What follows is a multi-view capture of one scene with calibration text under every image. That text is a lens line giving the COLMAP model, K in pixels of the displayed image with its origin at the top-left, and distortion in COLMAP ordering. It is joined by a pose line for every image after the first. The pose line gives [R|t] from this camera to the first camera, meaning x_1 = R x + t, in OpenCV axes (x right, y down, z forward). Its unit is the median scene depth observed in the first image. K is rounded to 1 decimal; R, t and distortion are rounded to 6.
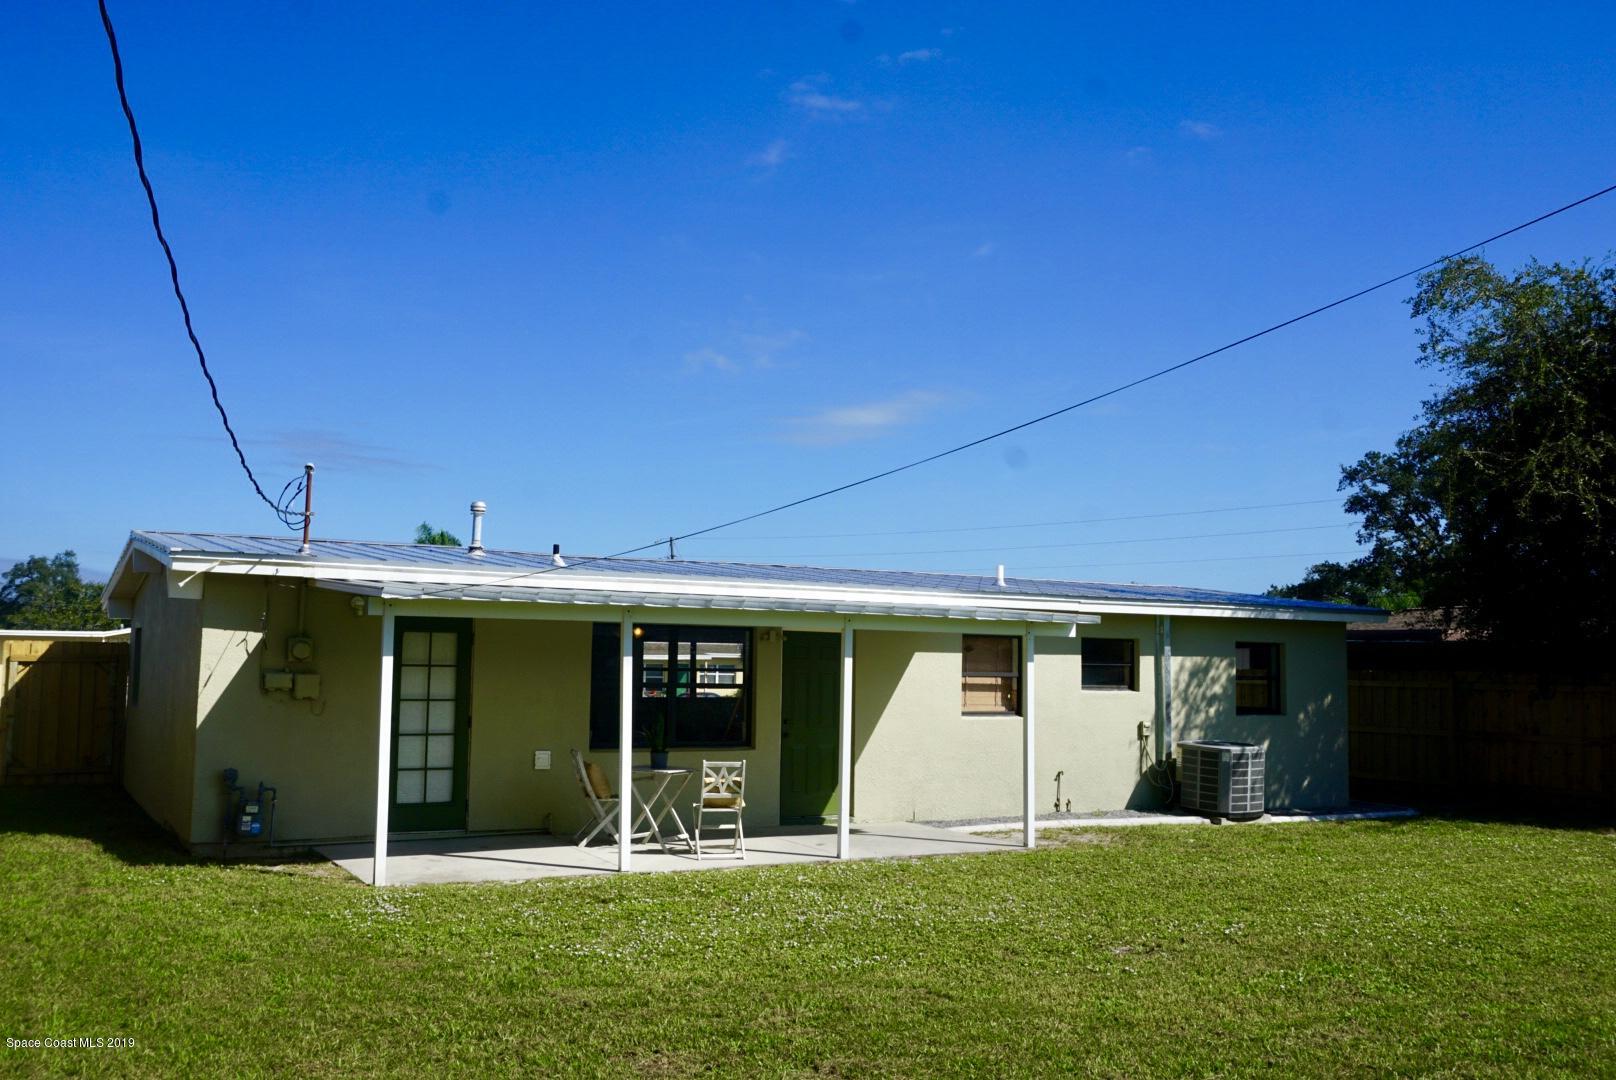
lens RADIAL K [[1442.0, 0, 809.5], [0, 1442.0, 537.0], [0, 0, 1]] dist [-0.021439, -0.007166]
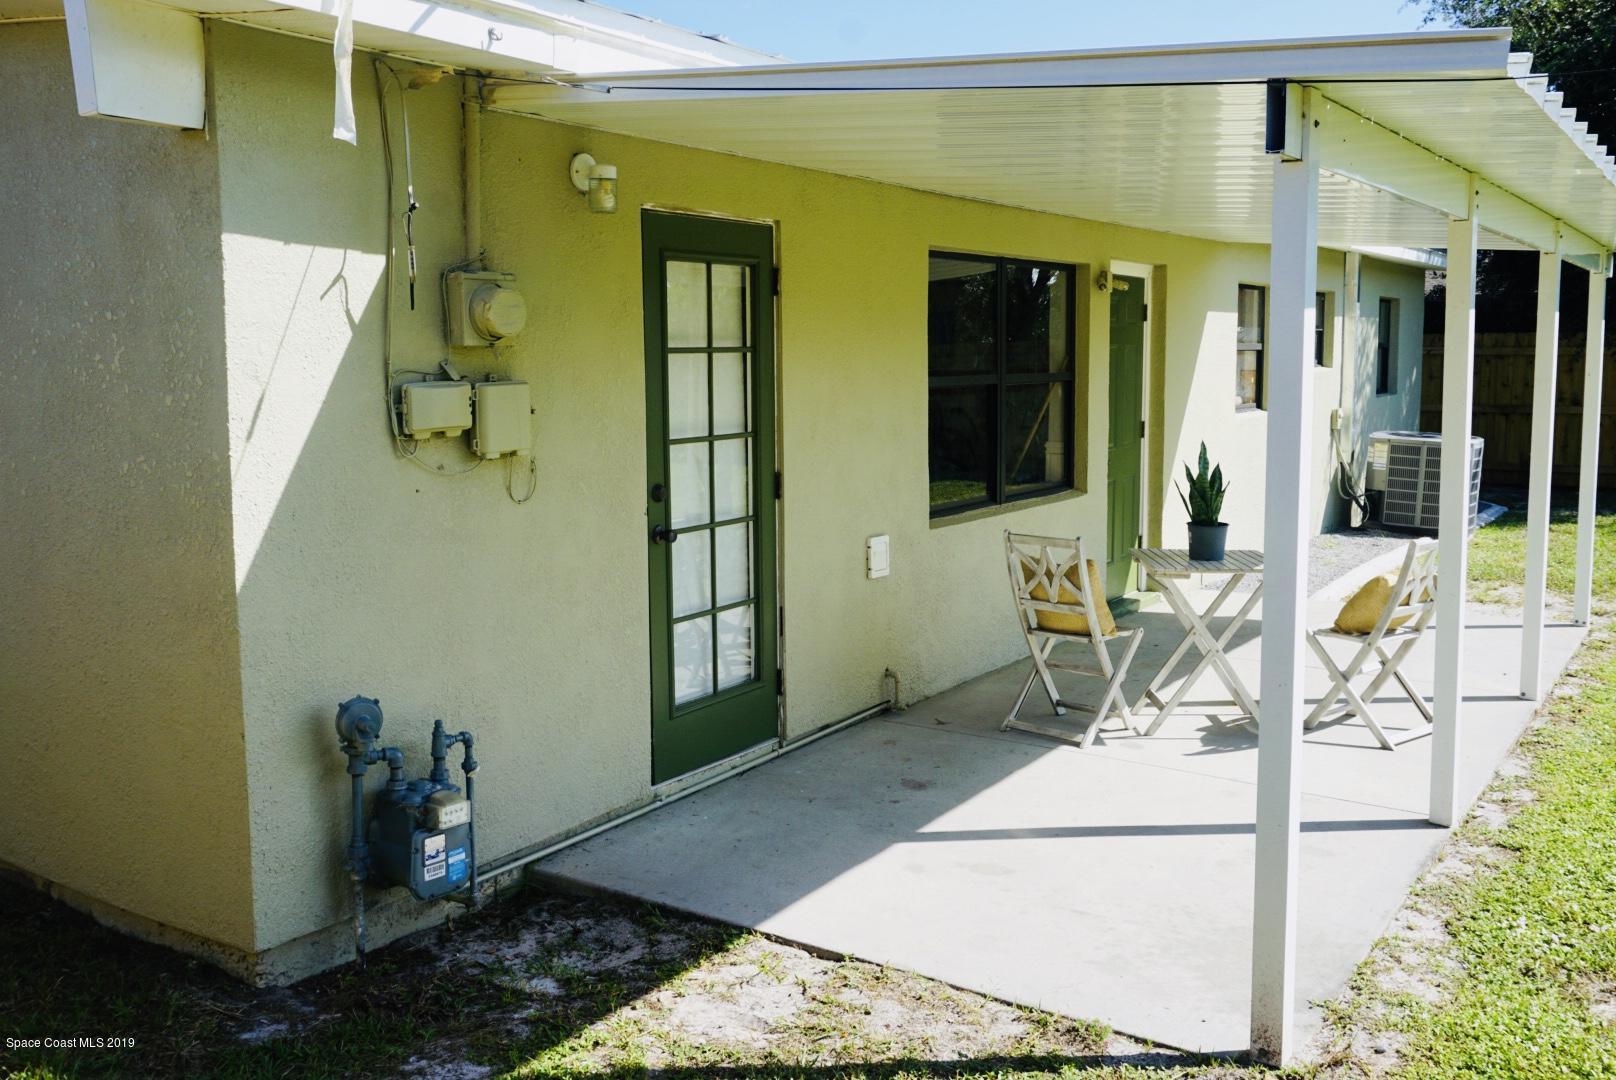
lens RADIAL K [[1442.0, 0, 807.6], [0, 1442.0, 543.3], [0, 0, 1]] dist [-0.021439, -0.007166]
pose [[0.890658, -0.082674, 0.447094, -0.442387], [-0.021175, 0.974720, 0.222423, 0.056445], [-0.454180, -0.207570, 0.866392, 0.679134]]
